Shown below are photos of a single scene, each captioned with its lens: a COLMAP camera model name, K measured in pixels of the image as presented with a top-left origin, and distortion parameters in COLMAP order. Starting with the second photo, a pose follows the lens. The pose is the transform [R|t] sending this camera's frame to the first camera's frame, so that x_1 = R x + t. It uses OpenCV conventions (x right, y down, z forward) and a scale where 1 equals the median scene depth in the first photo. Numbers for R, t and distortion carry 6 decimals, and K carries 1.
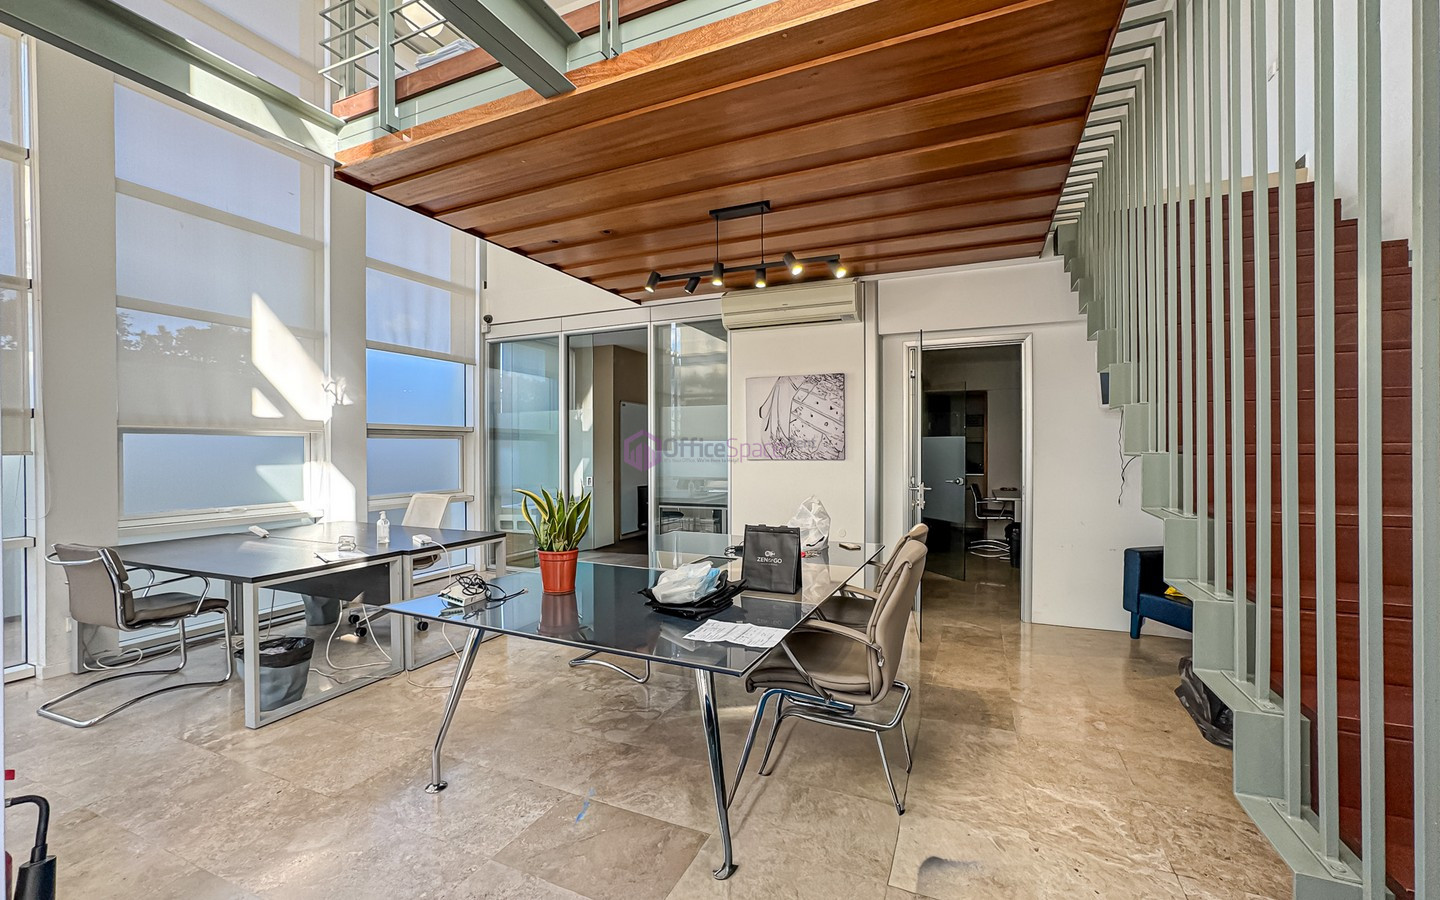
lens RADIAL K [[580.5, 0, 715.1], [0, 580.5, 449.9], [0, 0, 1]] dist [-0.000046, 0.004801]
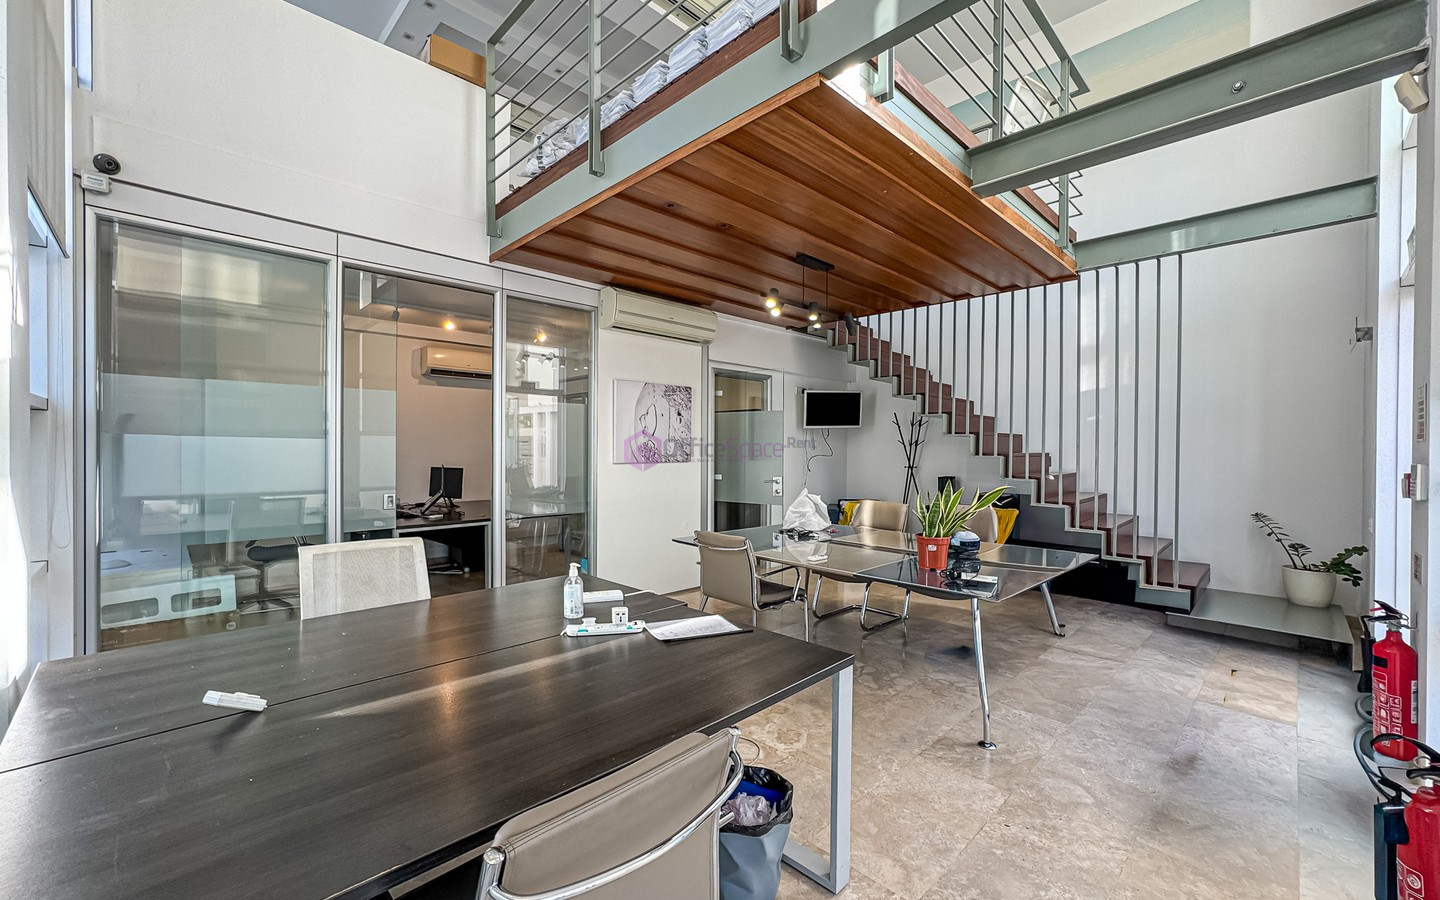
lens RADIAL K [[580.5, 0, 722.2], [0, 580.5, 450.1], [0, 0, 1]] dist [-0.000046, 0.004801]
pose [[0.352872, -0.007242, 0.935644, -0.998360], [-0.000252, 0.999969, 0.007835, -0.015650], [-0.935672, -0.003000, 0.352859, 0.614771]]
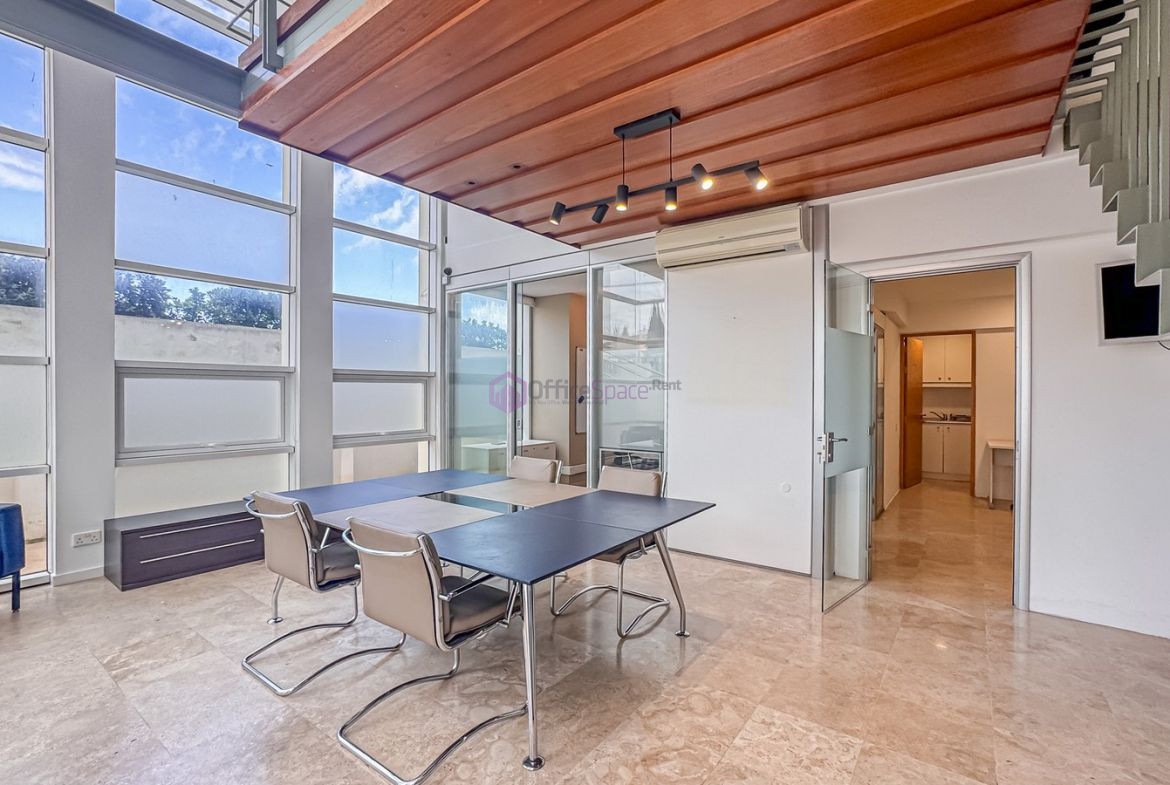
lens RADIAL K [[521.5, 0, 582.4], [0, 521.5, 393.7], [0, 0, 1]] dist [0.001899, 0.000281]
pose [[0.976437, 0.003942, -0.215767, 0.098133], [-0.003632, 0.999992, 0.001831, -0.001870], [0.215773, -0.001004, 0.976443, 0.164389]]
